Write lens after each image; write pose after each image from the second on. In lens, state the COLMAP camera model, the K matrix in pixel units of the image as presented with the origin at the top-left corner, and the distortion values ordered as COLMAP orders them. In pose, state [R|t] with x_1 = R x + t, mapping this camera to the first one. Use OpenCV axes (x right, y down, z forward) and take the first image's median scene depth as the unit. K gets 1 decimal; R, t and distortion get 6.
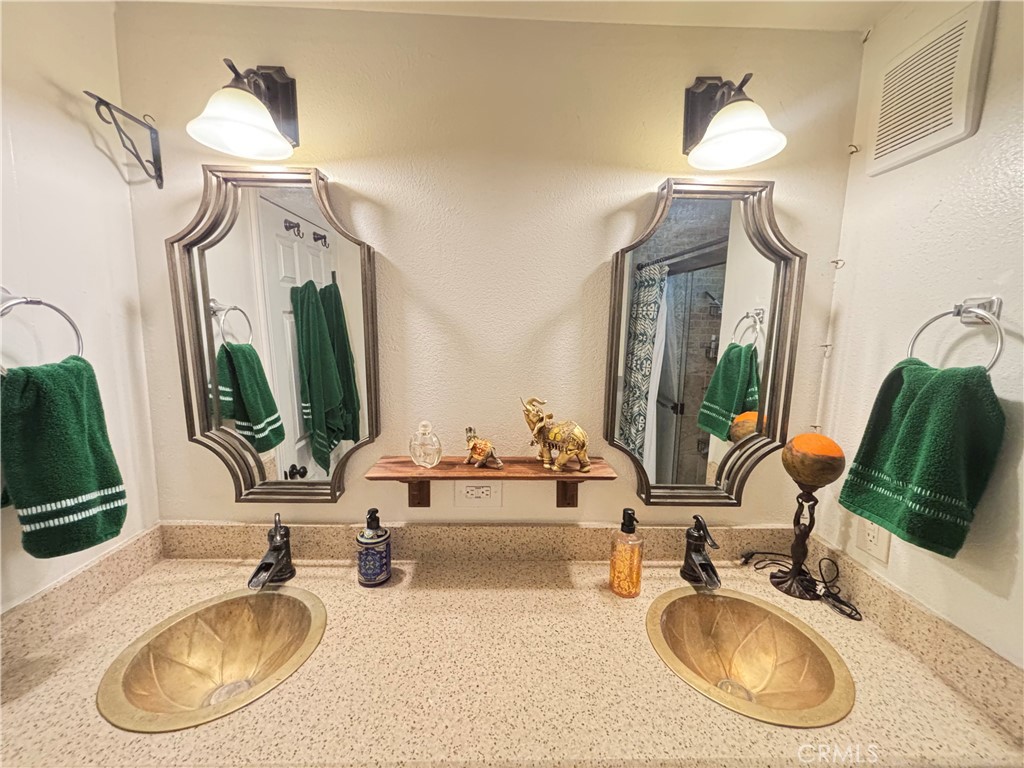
lens RADIAL K [[414.3, 0, 511.6], [0, 414.3, 383.1], [0, 0, 1]] dist [0.004229, 0.000091]
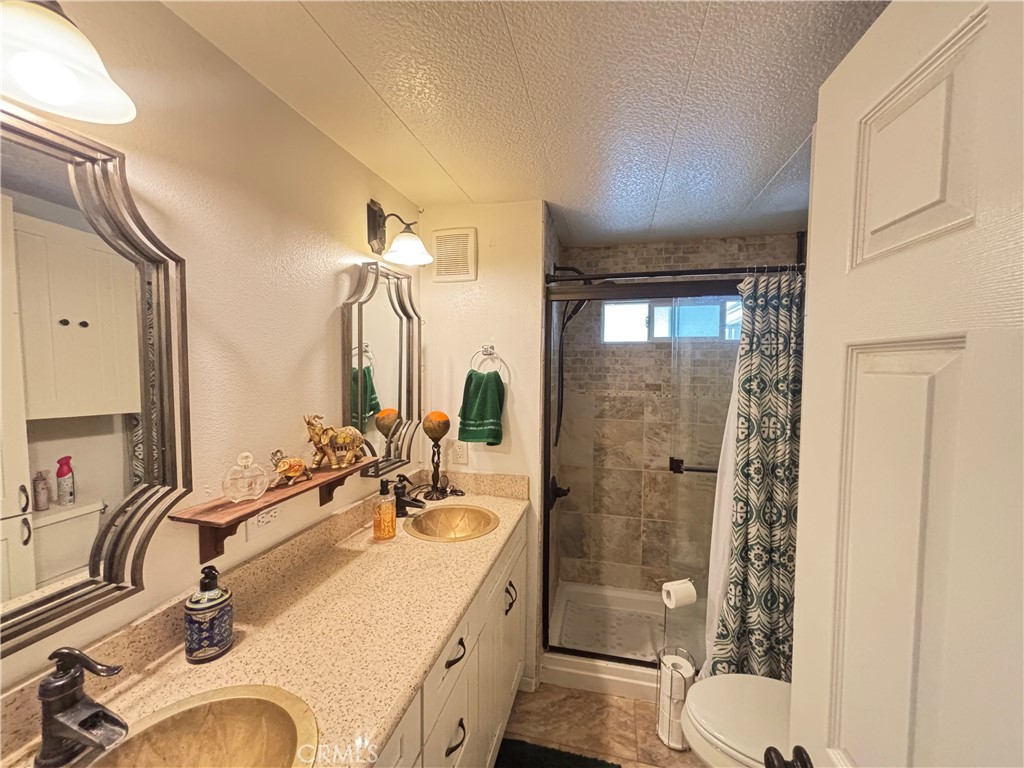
lens RADIAL K [[414.4, 0, 512.0], [0, 414.4, 384.0], [0, 0, 1]] dist [0.000829, -0.000194]
pose [[0.272127, -0.066987, 0.959927, -0.977642], [0.125476, 0.991527, 0.033622, -0.021736], [-0.954045, 0.111299, 0.278227, 0.122335]]
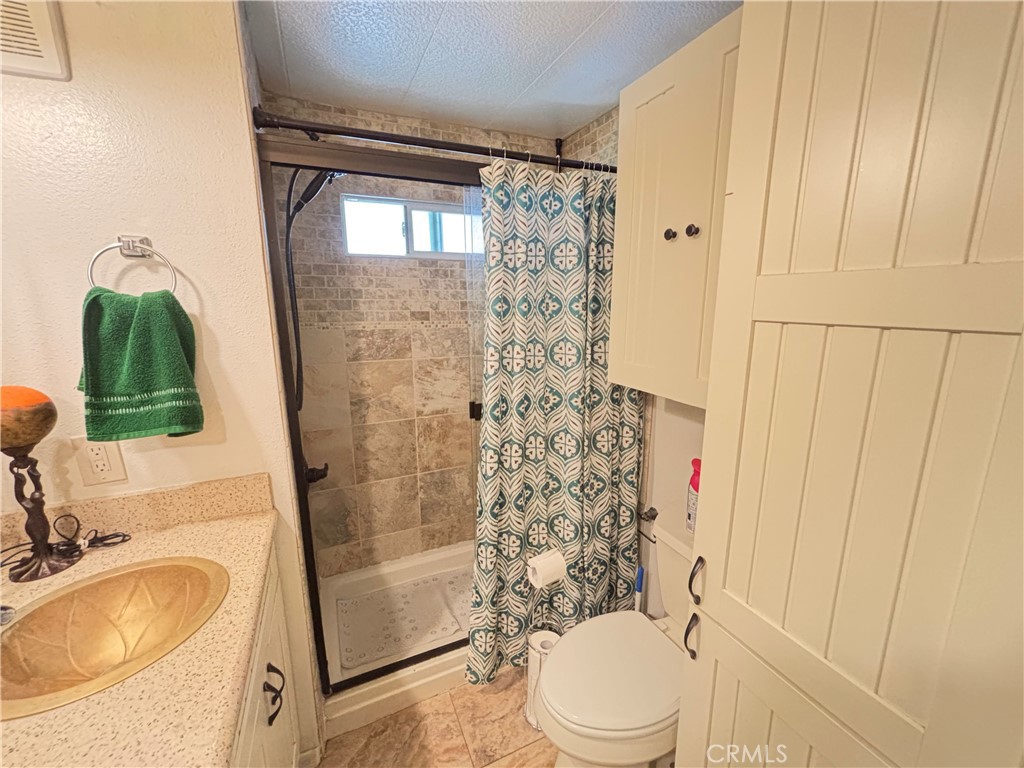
lens RADIAL K [[414.4, 0, 512.0], [0, 414.4, 384.0], [0, 0, 1]] dist [0.000829, -0.000194]
pose [[-0.384339, -0.209667, 0.899068, -0.388008], [0.117257, 0.954895, 0.272812, 0.011151], [-0.915715, 0.210275, -0.342418, 0.351349]]
